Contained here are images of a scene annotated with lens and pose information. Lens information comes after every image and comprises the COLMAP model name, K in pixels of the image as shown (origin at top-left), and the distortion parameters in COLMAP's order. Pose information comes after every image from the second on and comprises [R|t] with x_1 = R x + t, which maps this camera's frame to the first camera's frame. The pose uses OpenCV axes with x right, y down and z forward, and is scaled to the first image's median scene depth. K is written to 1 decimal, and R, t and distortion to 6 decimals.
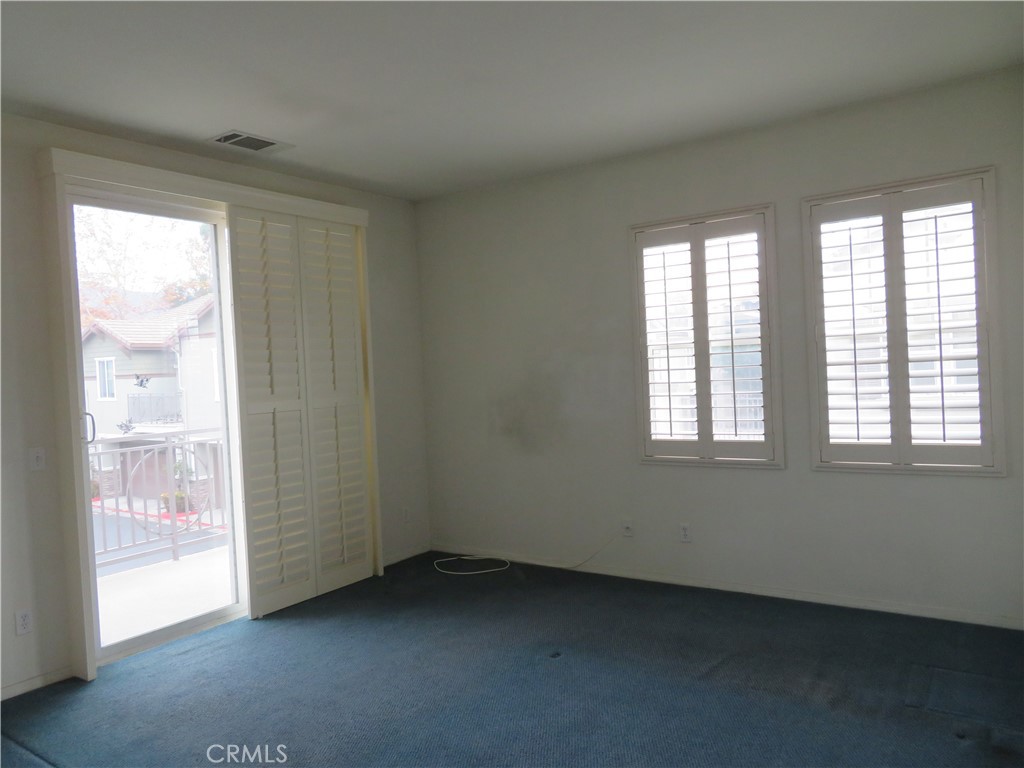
lens RADIAL K [[706.7, 0, 512.0], [0, 706.7, 384.0], [0, 0, 1]] dist [-0.047368, -0.002379]
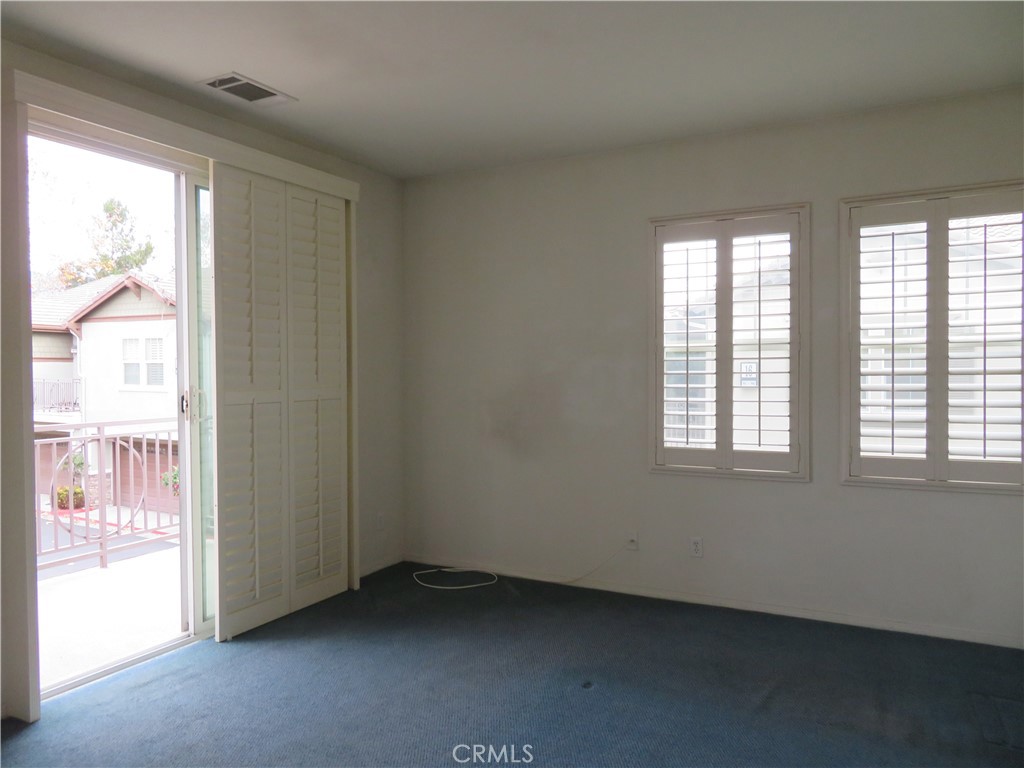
lens RADIAL K [[714.9, 0, 512.0], [0, 714.9, 384.0], [0, 0, 1]] dist [-0.043328, 0.003382]
pose [[0.992859, 0.037512, 0.113240, -0.123527], [-0.037338, 0.999296, -0.003659, 0.006429], [-0.113297, -0.000595, 0.993561, 0.087598]]
